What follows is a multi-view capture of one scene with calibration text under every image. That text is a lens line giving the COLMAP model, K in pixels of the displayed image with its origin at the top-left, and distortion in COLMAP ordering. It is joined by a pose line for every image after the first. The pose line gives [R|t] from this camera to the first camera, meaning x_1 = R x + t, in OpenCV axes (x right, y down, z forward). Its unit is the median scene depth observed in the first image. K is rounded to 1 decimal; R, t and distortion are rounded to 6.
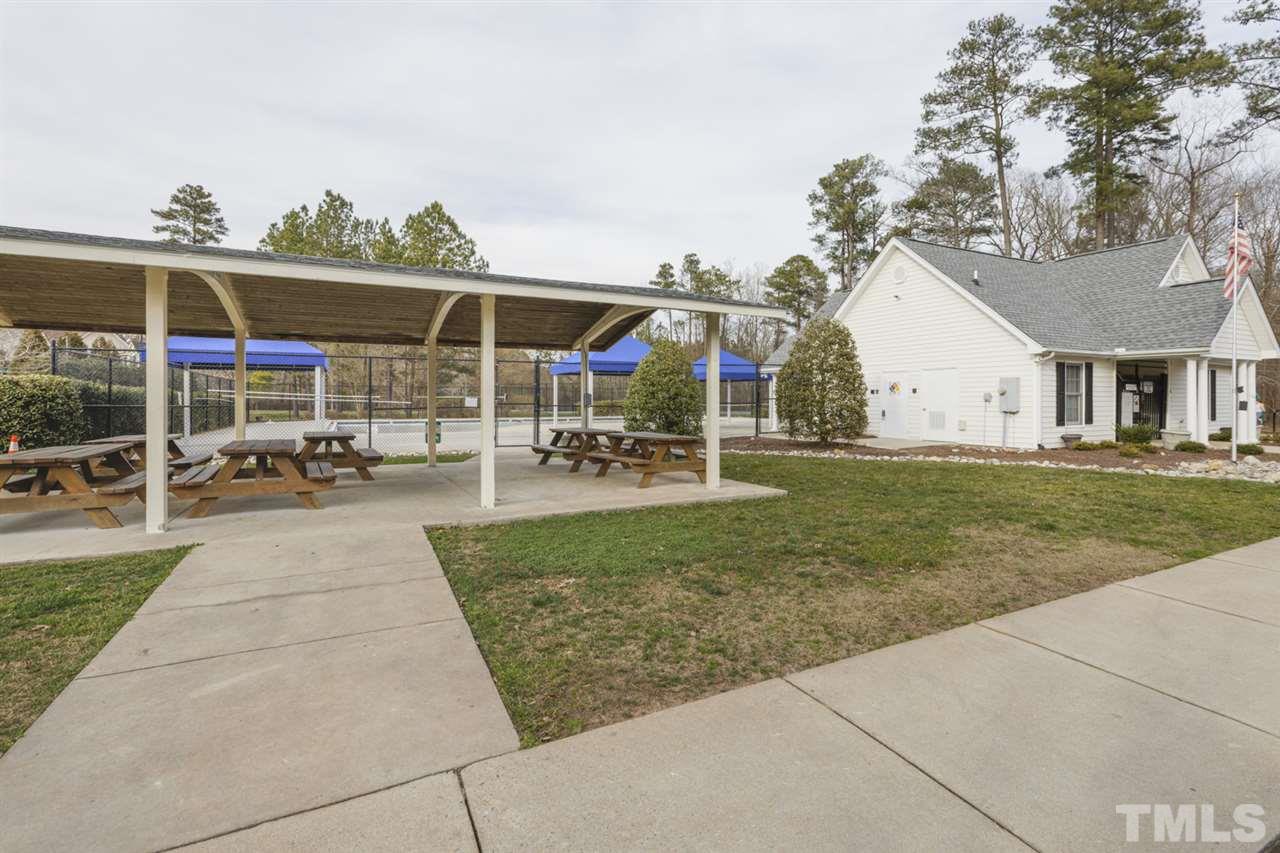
lens RADIAL K [[583.8, 0, 643.5], [0, 583.8, 424.0], [0, 0, 1]] dist [-0.004261, -0.001413]
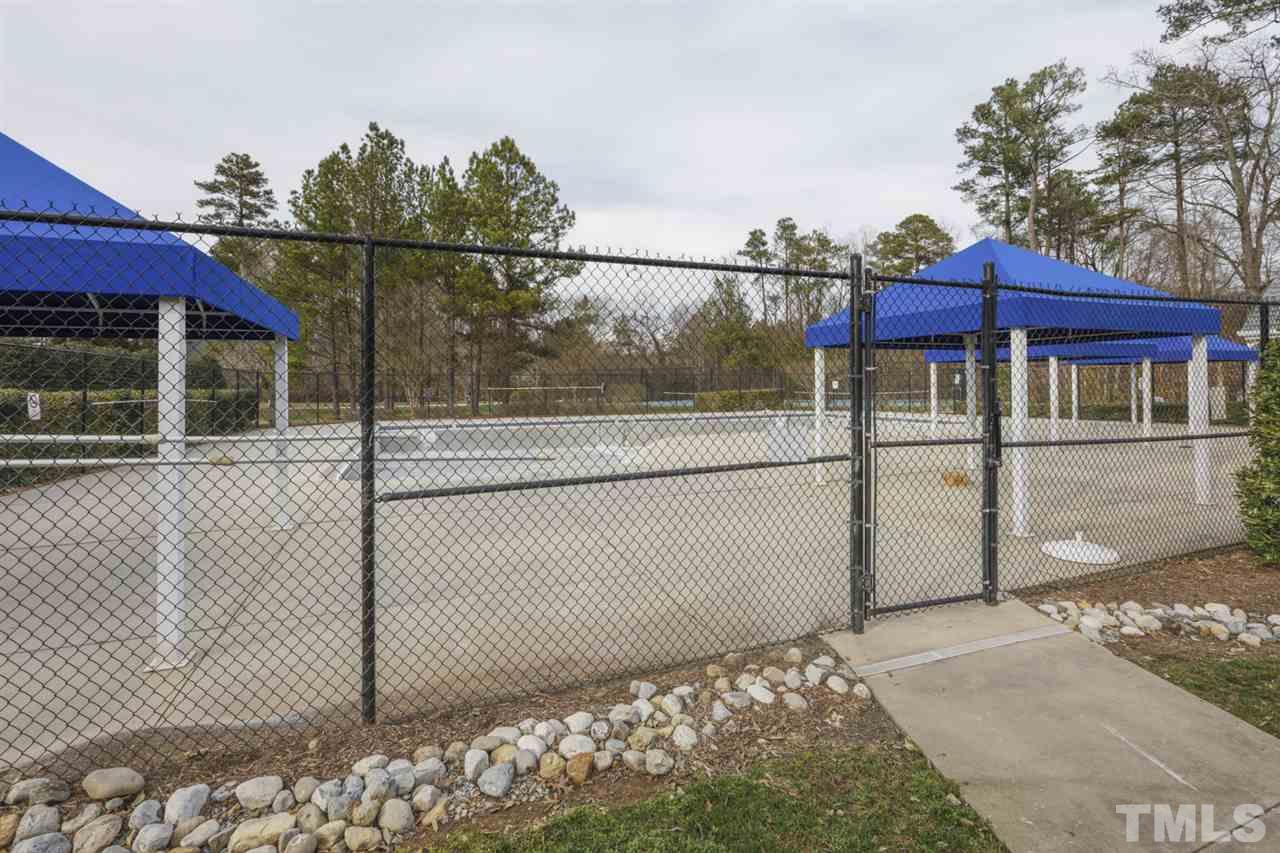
lens RADIAL K [[583.8, 0, 637.3], [0, 583.8, 421.5], [0, 0, 1]] dist [-0.004261, -0.001413]
pose [[0.994980, -0.000544, -0.100069, -0.070573], [0.002509, 0.999806, 0.019515, -0.011370], [0.100039, -0.019668, 0.994789, 0.158553]]
